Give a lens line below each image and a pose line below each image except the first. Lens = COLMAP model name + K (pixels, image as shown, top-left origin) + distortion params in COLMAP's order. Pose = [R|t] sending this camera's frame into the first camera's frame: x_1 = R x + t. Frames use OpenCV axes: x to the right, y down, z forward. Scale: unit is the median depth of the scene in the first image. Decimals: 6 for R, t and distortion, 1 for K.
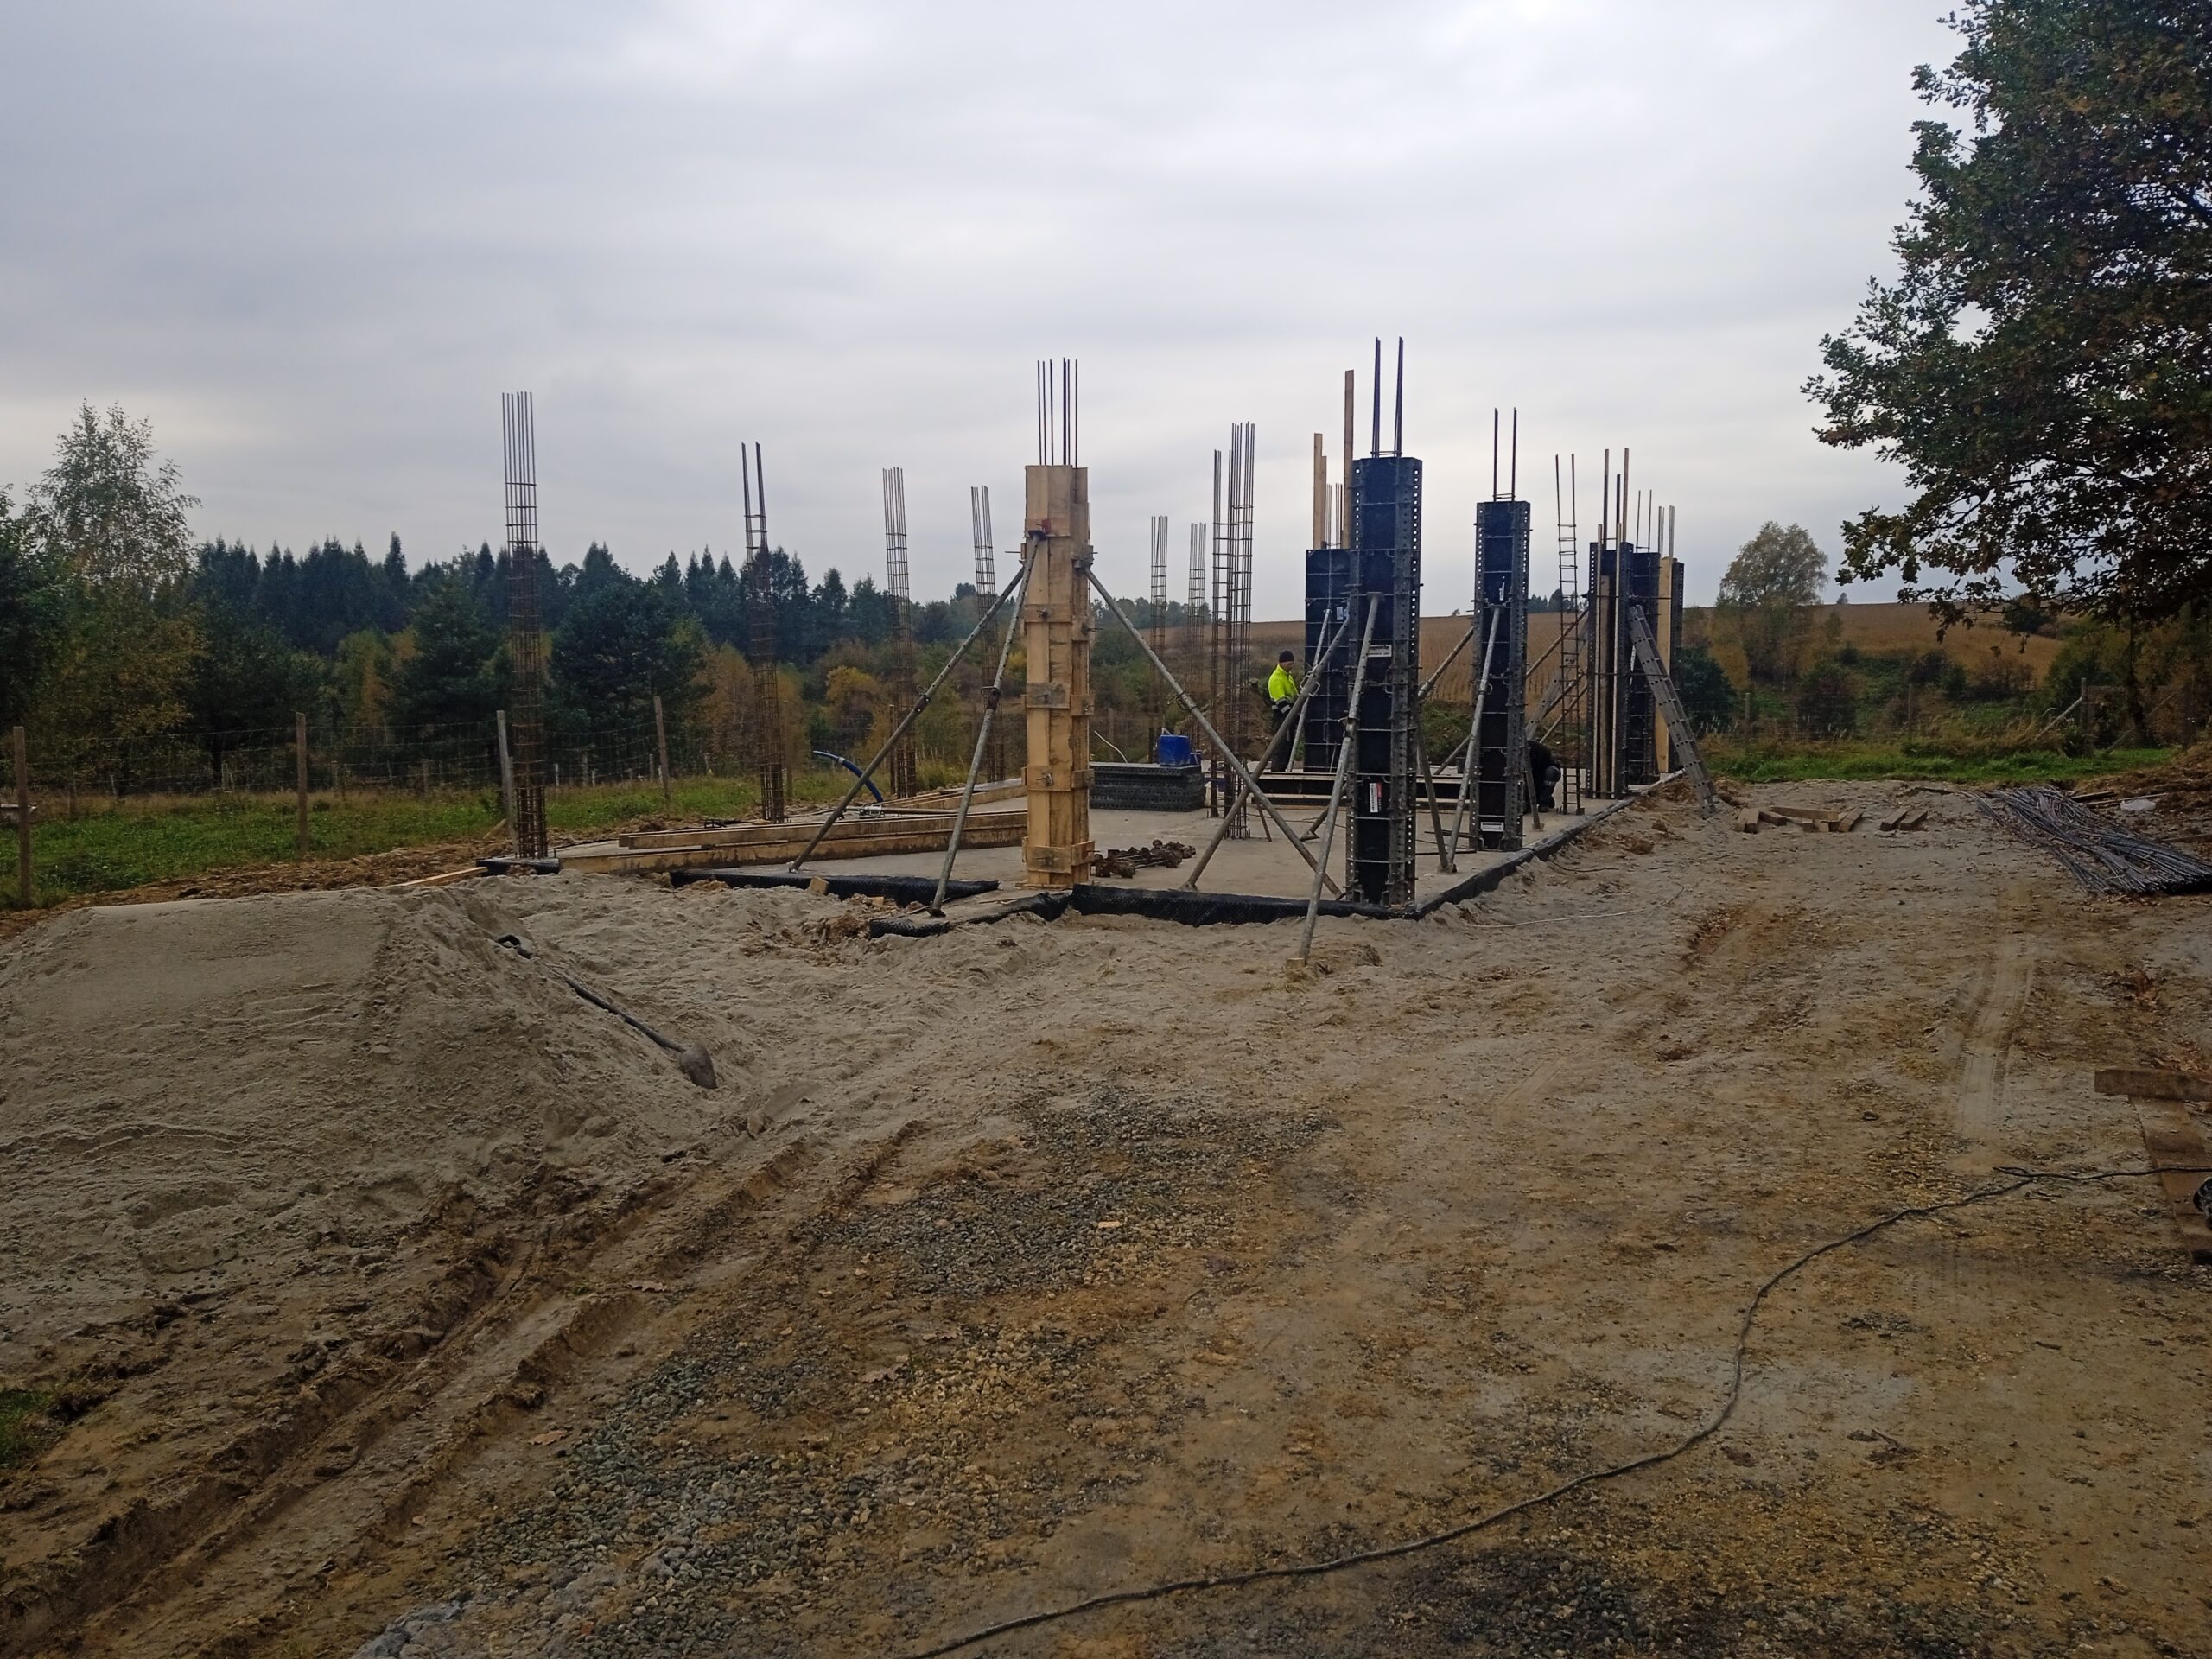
lens RADIAL K [[1856.5, 0, 1111.2], [0, 1856.5, 858.2], [0, 0, 1]] dist [0.129033, -0.198557]
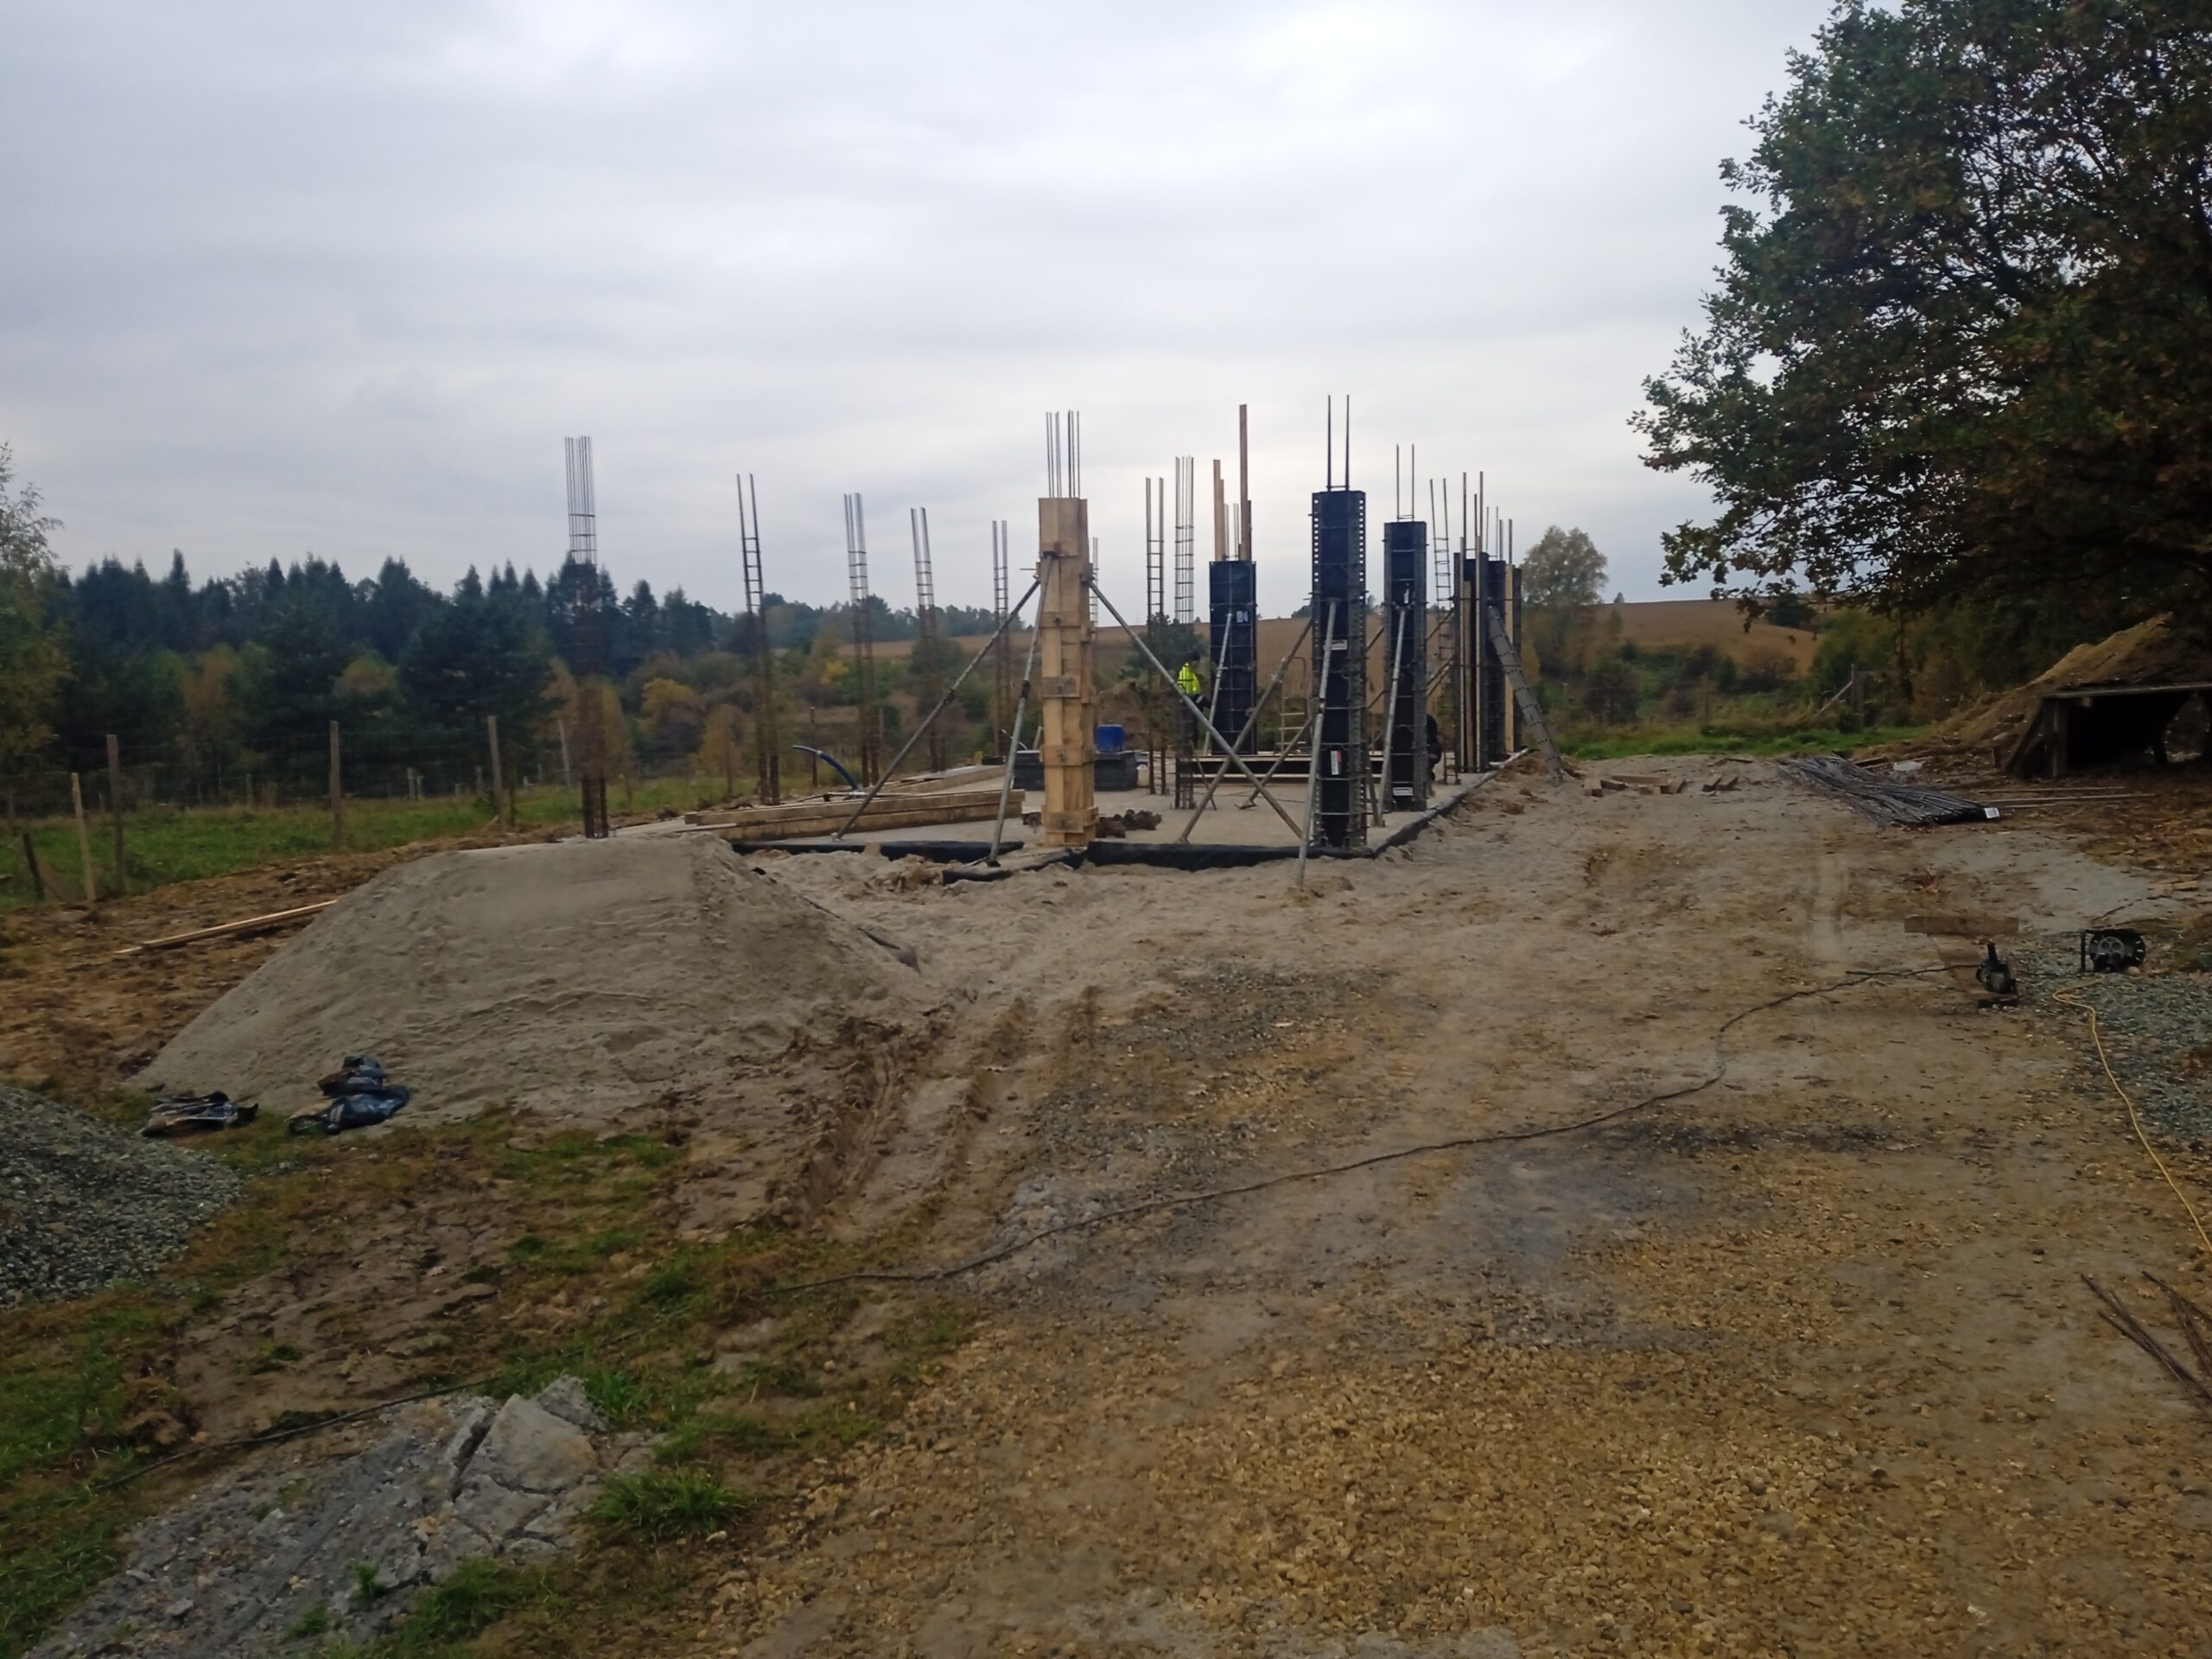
lens RADIAL K [[1839.9, 0, 1113.4], [0, 1839.9, 862.0], [0, 0, 1]] dist [0.126621, -0.177272]
pose [[0.994519, -0.029071, 0.100435, -0.099740], [0.029122, 0.999575, 0.000955, 0.021484], [-0.100420, 0.001975, 0.994943, -0.161794]]
